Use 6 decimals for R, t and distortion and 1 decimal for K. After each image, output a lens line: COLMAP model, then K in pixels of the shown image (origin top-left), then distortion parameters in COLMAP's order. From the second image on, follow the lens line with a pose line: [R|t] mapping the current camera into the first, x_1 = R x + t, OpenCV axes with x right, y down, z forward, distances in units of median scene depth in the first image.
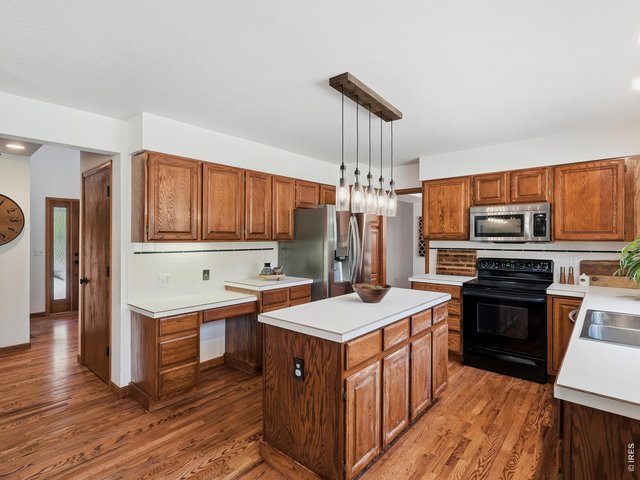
lens RADIAL K [[322.3, 0, 320.0], [0, 322.3, 240.0], [0, 0, 1]] dist [-0.001613, -0.000286]
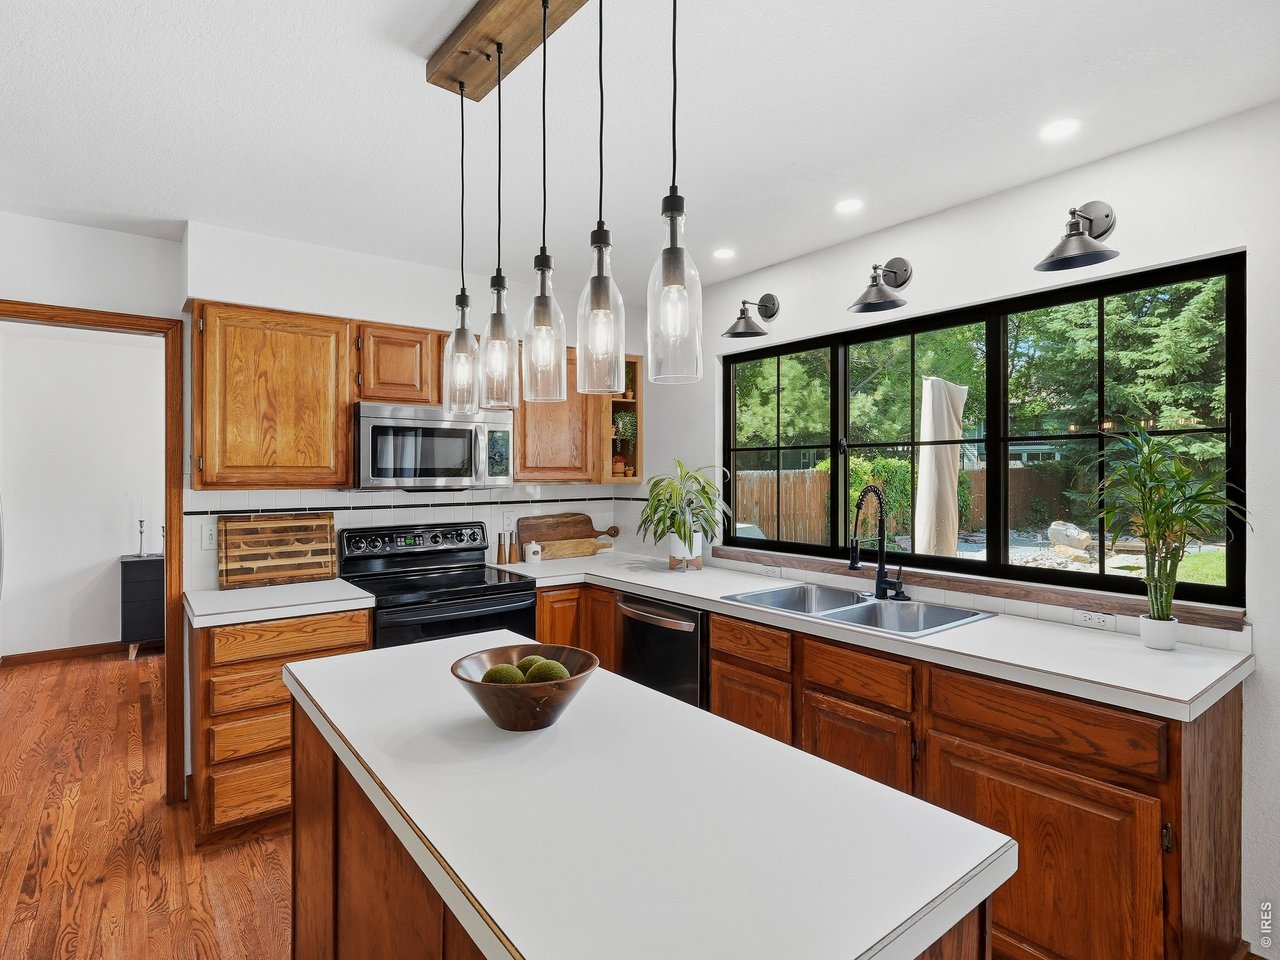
lens RADIAL K [[644.6, 0, 640.0], [0, 644.6, 480.0], [0, 0, 1]] dist [-0.001613, -0.000286]
pose [[0.228163, -0.015184, 0.973505, -0.198700], [0.008880, 0.999869, 0.013514, -0.013745], [-0.973582, 0.005561, 0.228268, 0.457696]]
